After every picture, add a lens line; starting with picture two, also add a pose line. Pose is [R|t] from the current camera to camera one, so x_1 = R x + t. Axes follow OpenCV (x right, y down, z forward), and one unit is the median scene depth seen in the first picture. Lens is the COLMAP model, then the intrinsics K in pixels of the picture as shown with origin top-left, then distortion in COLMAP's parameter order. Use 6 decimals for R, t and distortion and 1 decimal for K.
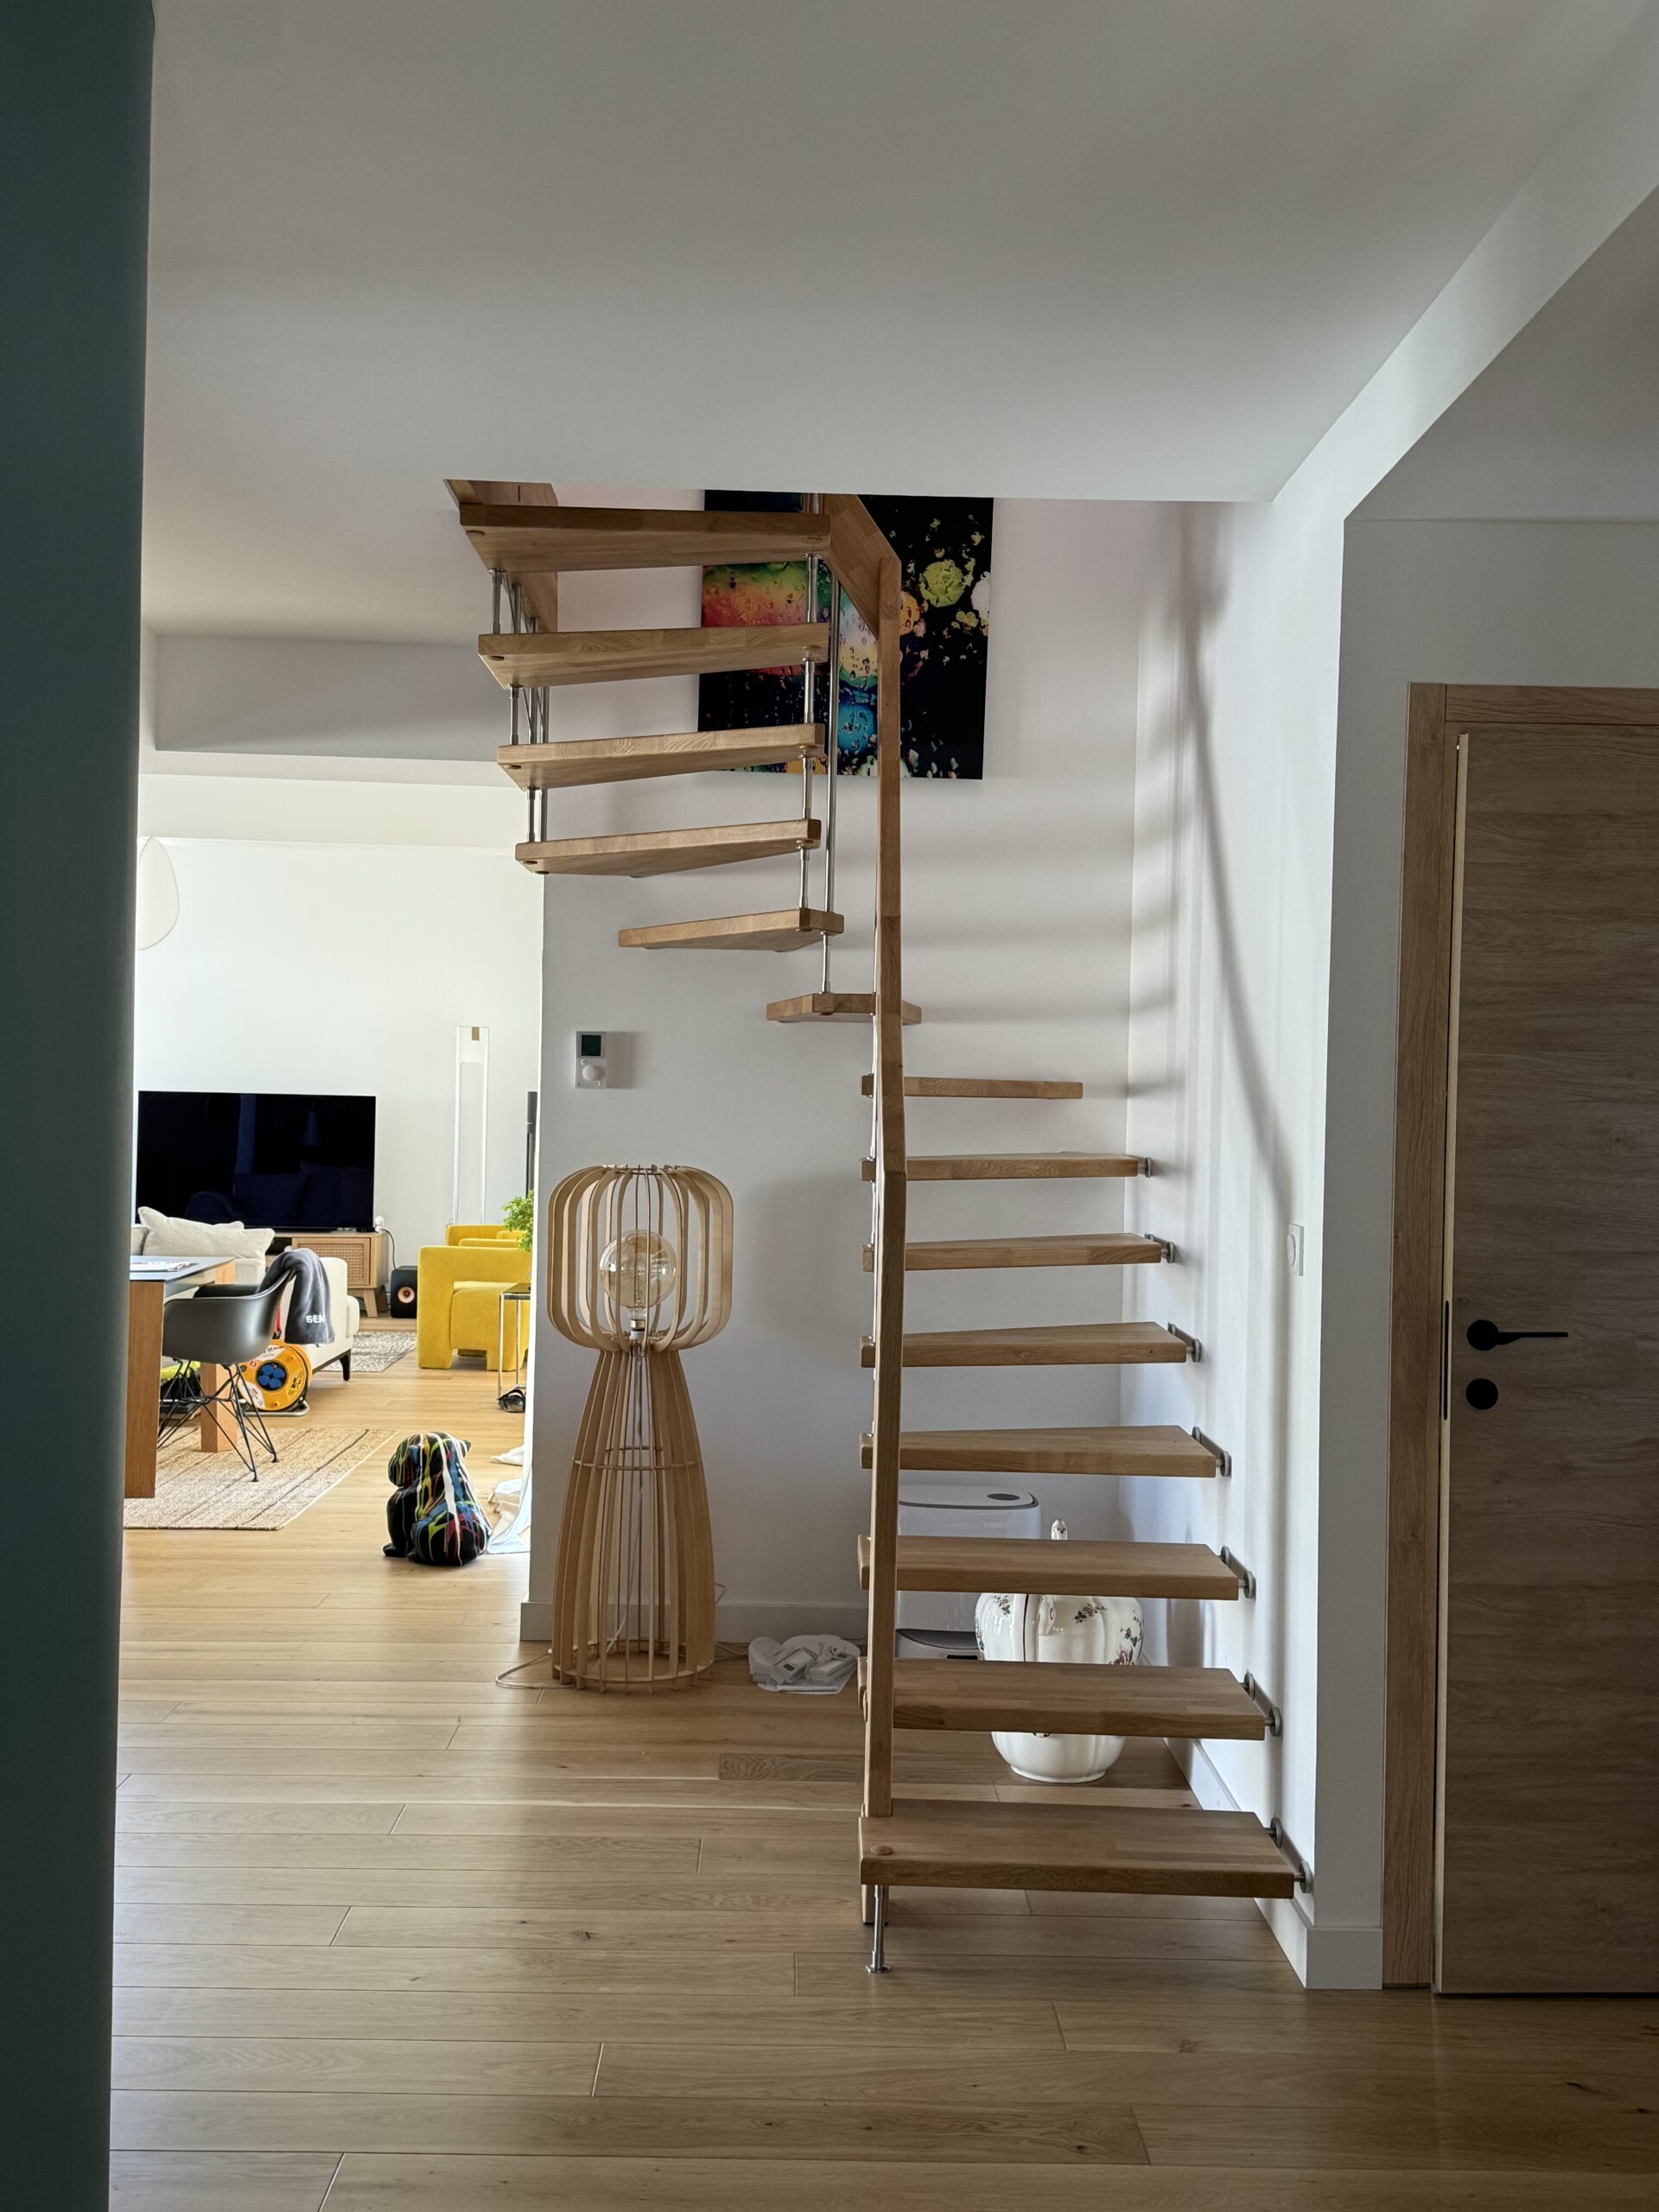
lens RADIAL K [[2242.6, 0, 830.9], [0, 2242.6, 1107.0], [0, 0, 1]] dist [0.084872, 0.000000]
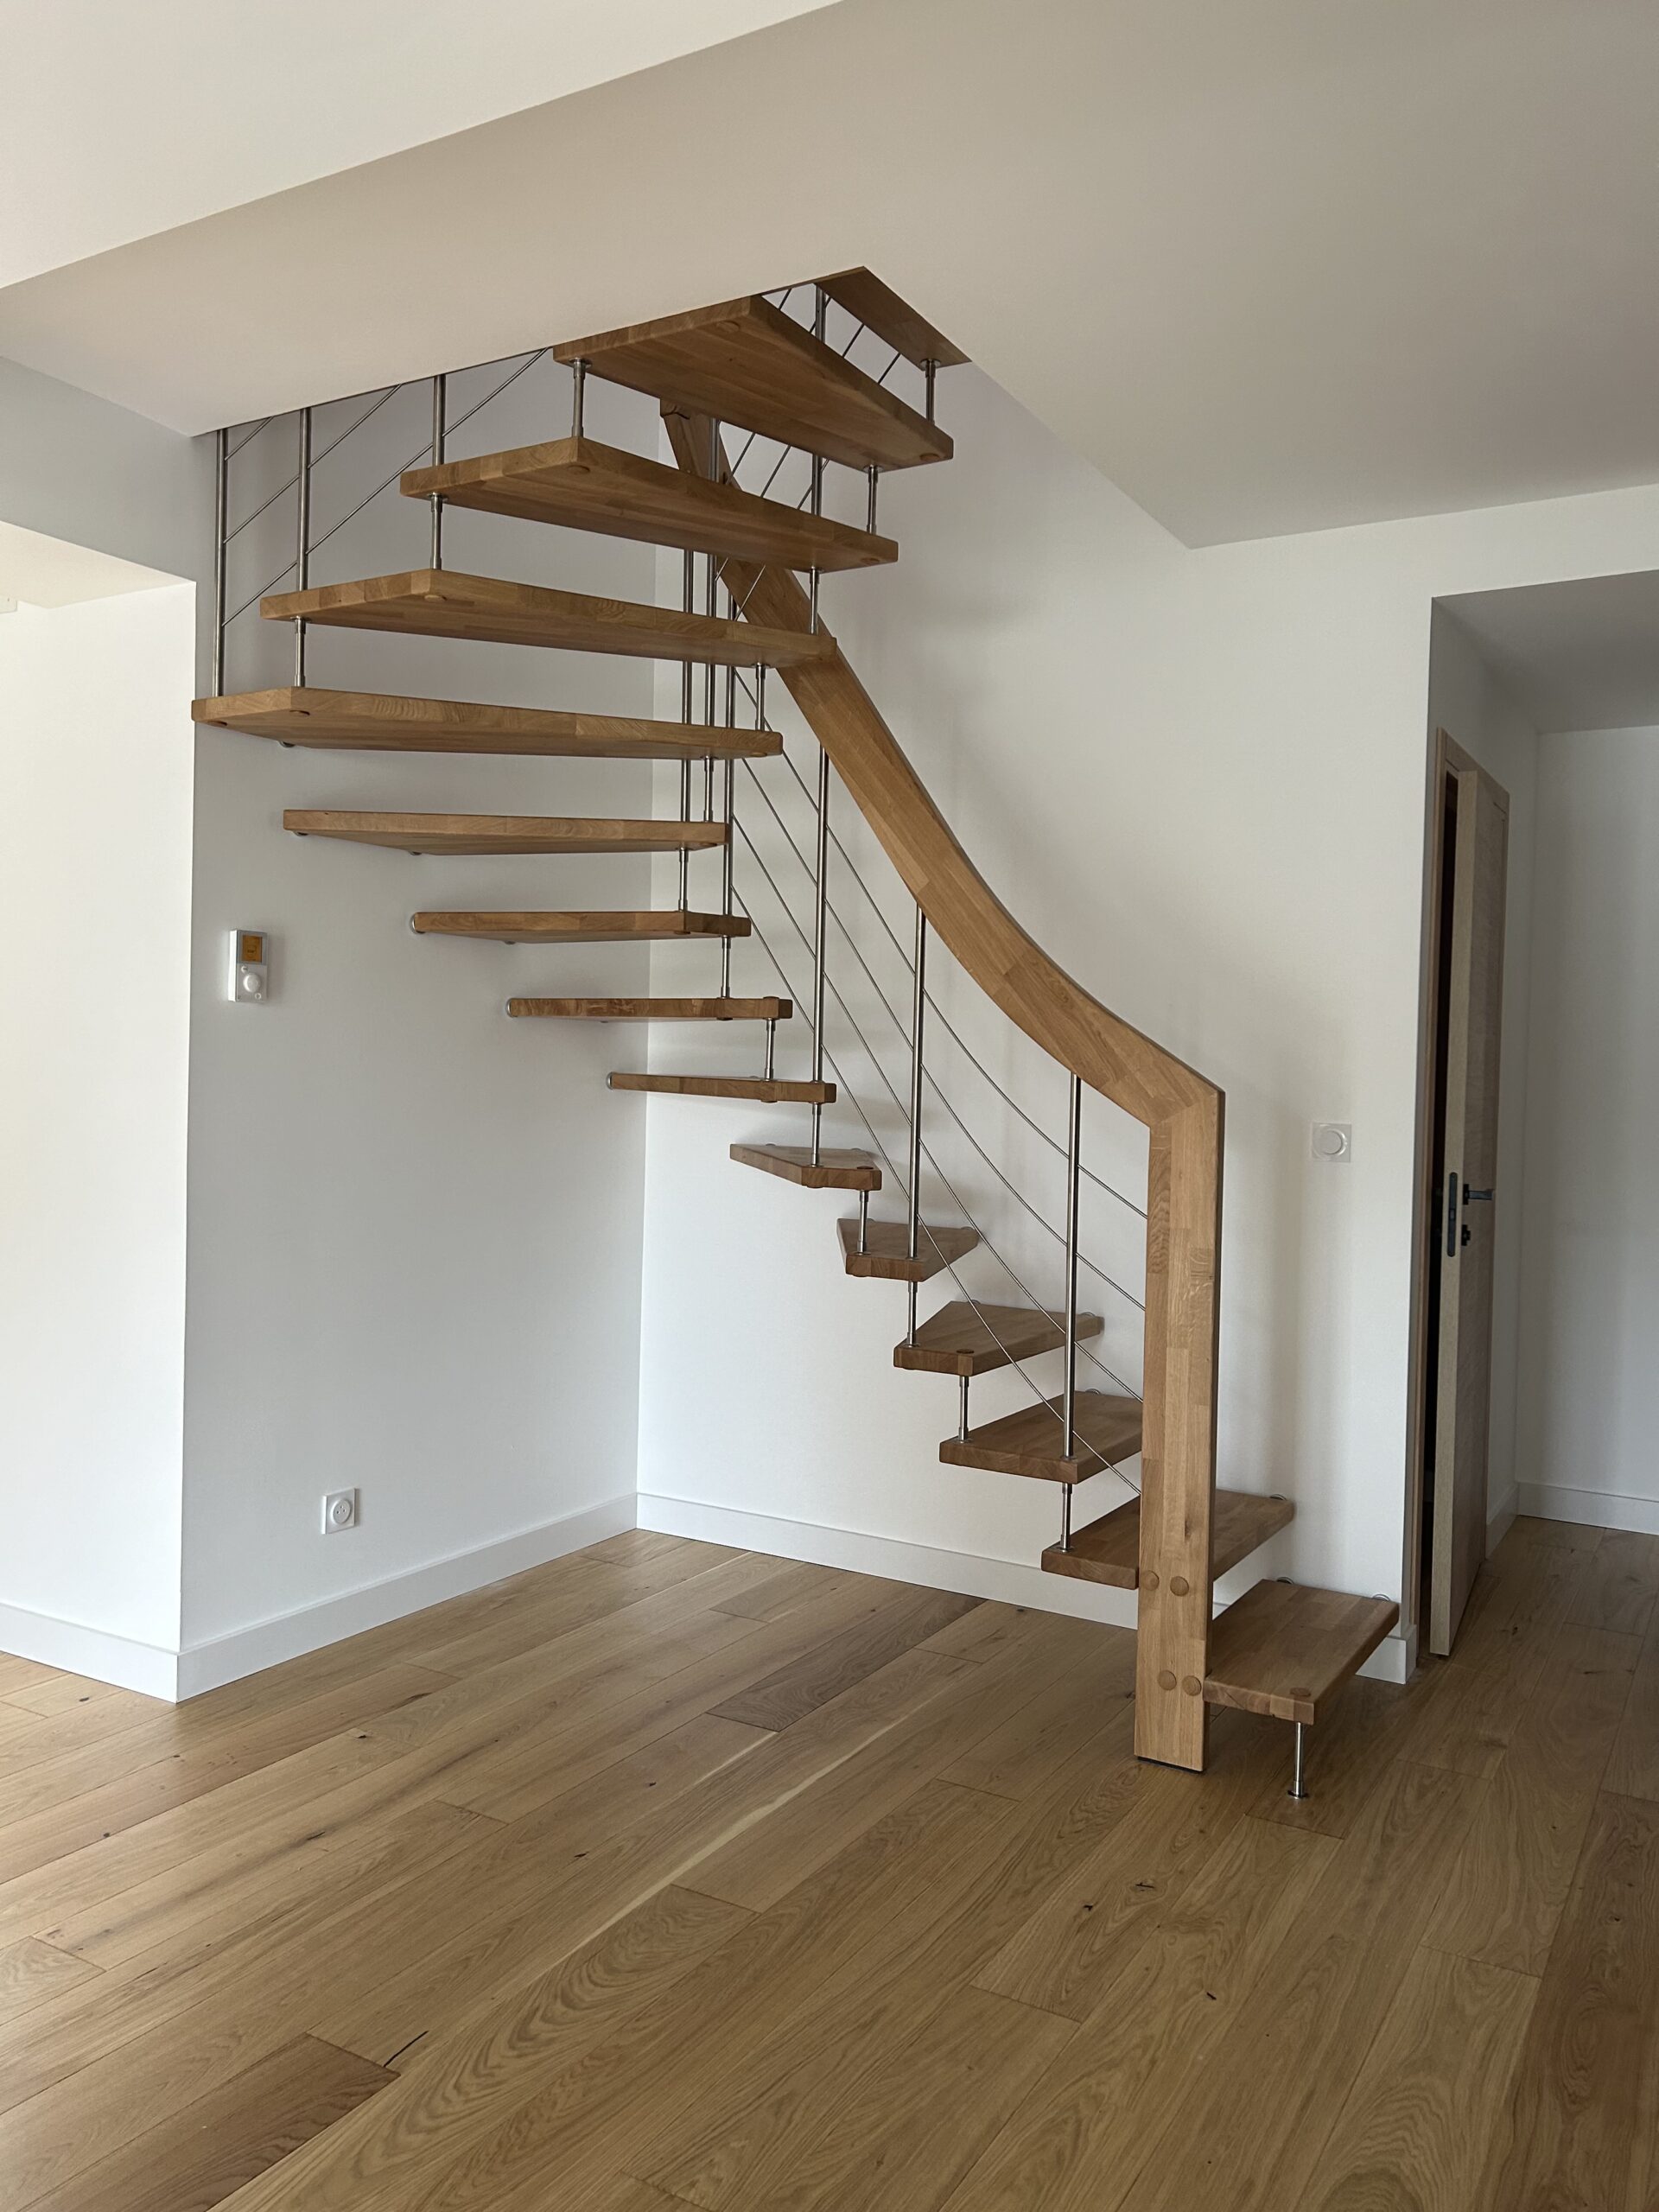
lens RADIAL K [[1678.6, 0, 829.5], [0, 1678.6, 1101.0], [0, 0, 1]] dist [0.012572, 0.003914]
pose [[0.505154, -0.026945, 0.862609, -0.604142], [-0.003685, 0.999436, 0.033377, 0.007144], [-0.863021, -0.020040, 0.504770, 0.590364]]
